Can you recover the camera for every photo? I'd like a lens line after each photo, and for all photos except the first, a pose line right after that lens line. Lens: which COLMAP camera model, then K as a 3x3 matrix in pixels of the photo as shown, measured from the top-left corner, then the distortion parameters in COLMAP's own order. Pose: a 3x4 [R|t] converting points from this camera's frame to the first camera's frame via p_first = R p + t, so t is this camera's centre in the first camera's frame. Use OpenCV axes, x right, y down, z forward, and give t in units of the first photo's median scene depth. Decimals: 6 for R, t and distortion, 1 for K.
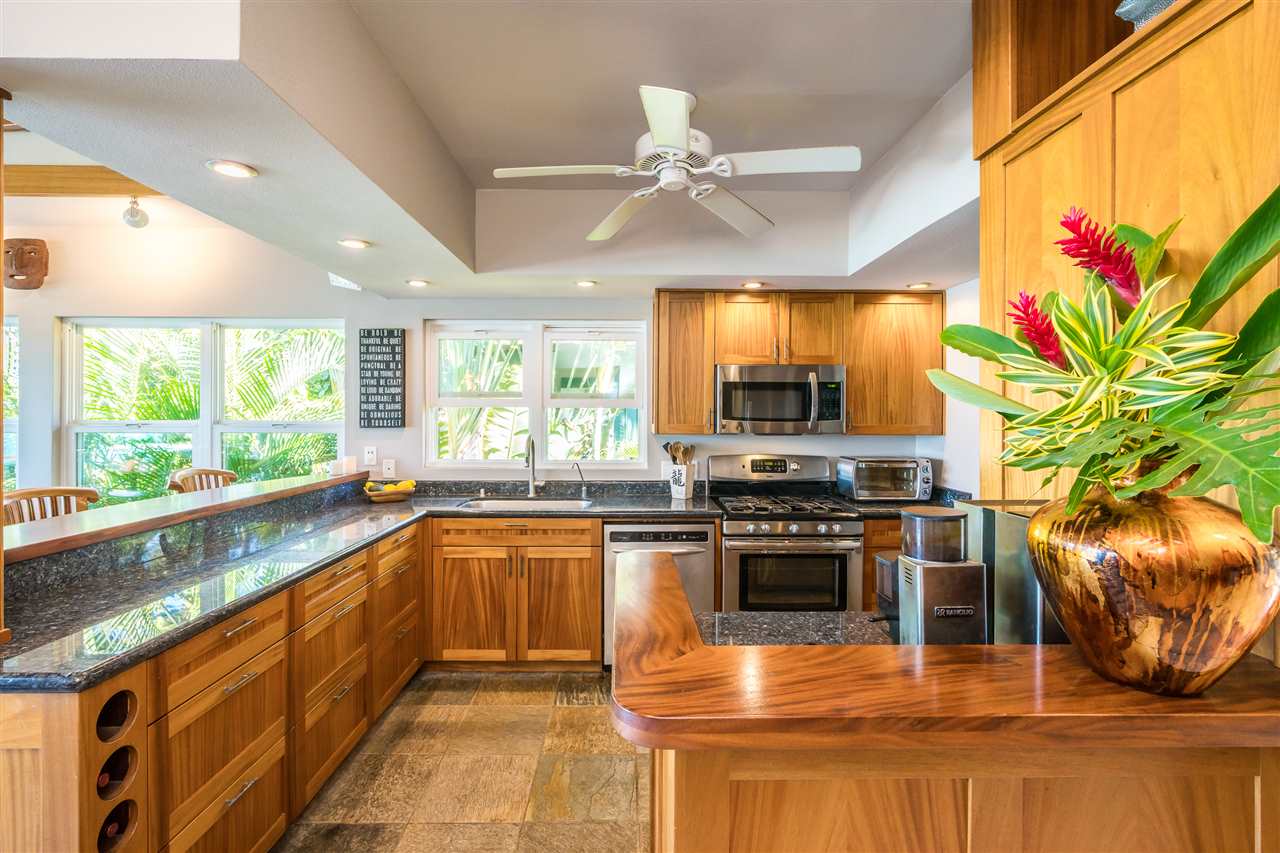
lens RADIAL K [[577.7, 0, 637.7], [0, 577.7, 416.1], [0, 0, 1]] dist [-0.001841, -0.000253]
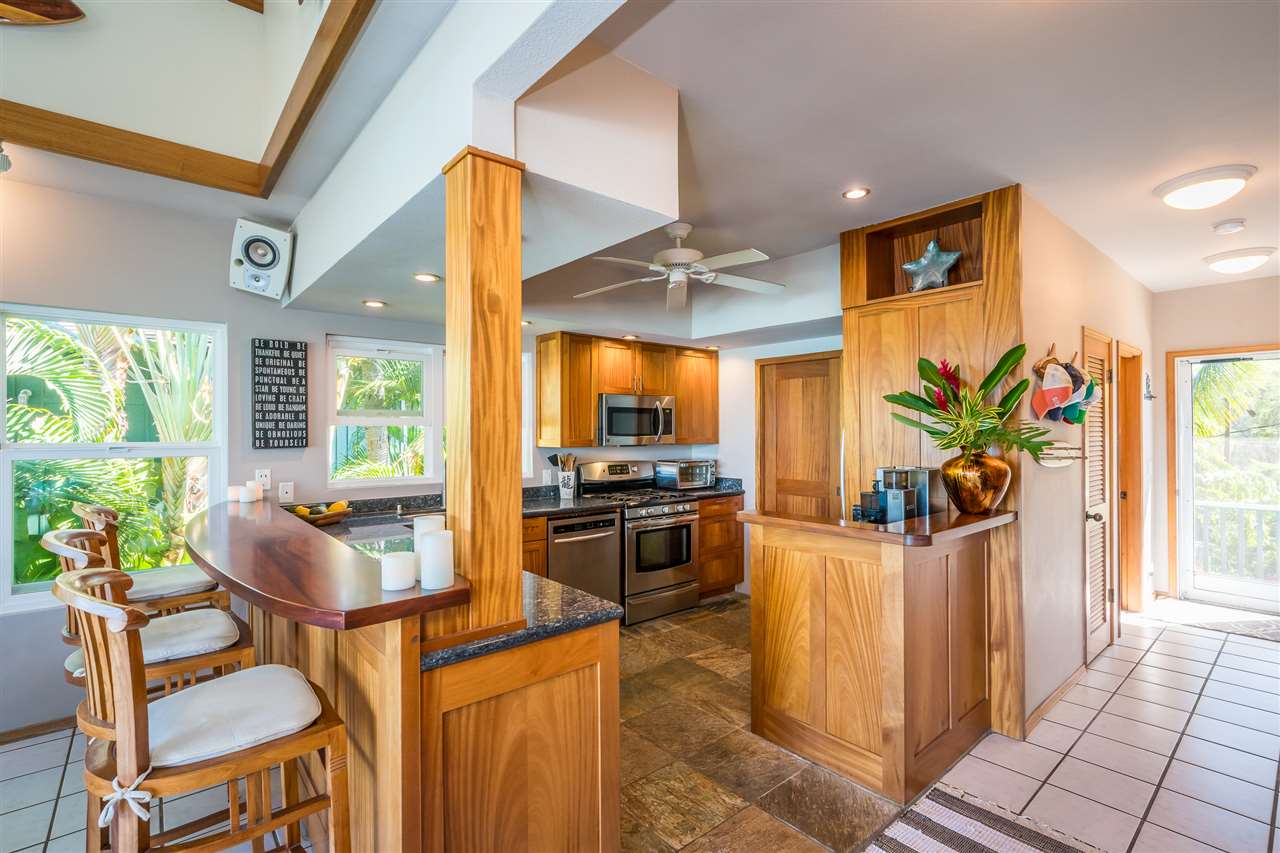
lens RADIAL K [[580.4, 0, 634.3], [0, 580.4, 431.2], [0, 0, 1]] dist [-0.002531, -0.002568]
pose [[0.776539, -0.005900, 0.630042, -0.589832], [0.007161, 0.999974, 0.000539, -0.003383], [-0.630028, 0.004093, 0.776561, -0.068278]]
